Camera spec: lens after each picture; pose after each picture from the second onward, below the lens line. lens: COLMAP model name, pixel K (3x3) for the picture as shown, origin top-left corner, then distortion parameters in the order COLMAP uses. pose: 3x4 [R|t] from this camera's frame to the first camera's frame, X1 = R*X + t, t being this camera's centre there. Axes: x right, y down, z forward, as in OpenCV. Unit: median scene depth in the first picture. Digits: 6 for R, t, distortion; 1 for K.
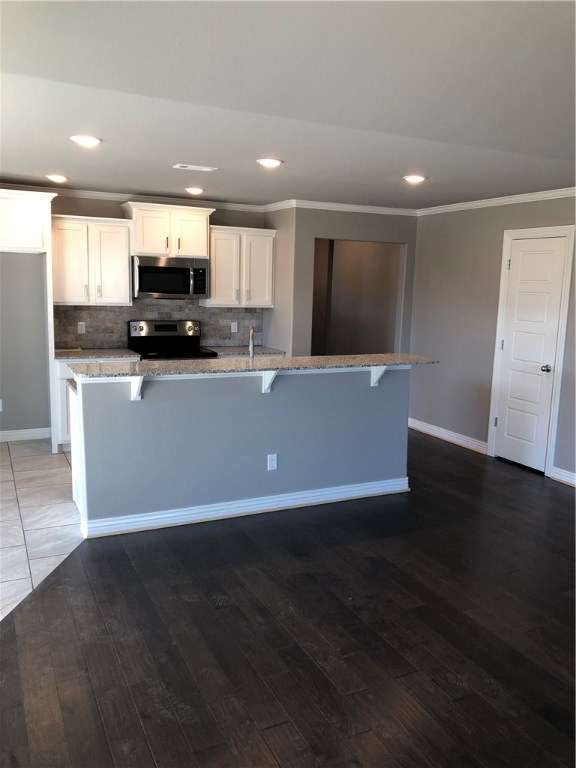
lens RADIAL K [[631.5, 0, 290.6], [0, 631.5, 379.8], [0, 0, 1]] dist [0.021735, 0.000387]
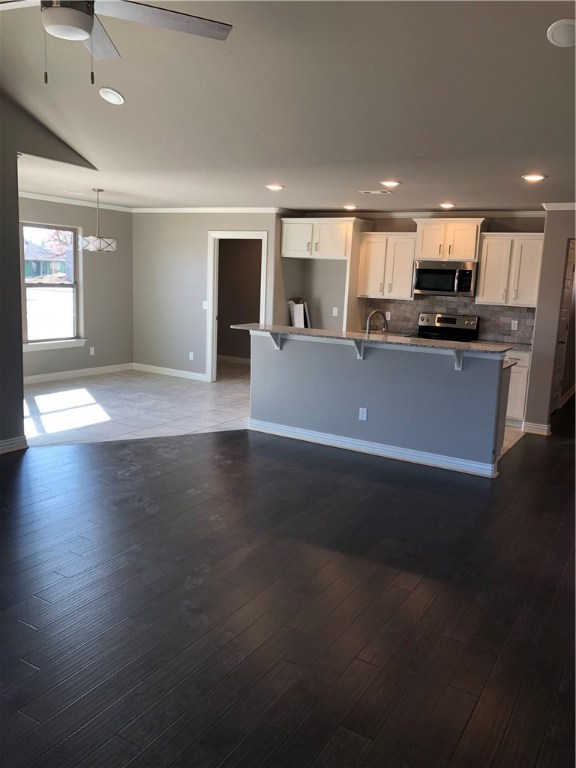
lens RADIAL K [[631.5, 0, 290.6], [0, 631.5, 379.8], [0, 0, 1]] dist [0.021735, 0.000387]
pose [[0.558619, 0.132665, -0.818746, 0.649649], [-0.150198, 0.986986, 0.057448, 0.004332], [0.815712, 0.090882, 0.571275, 0.089211]]
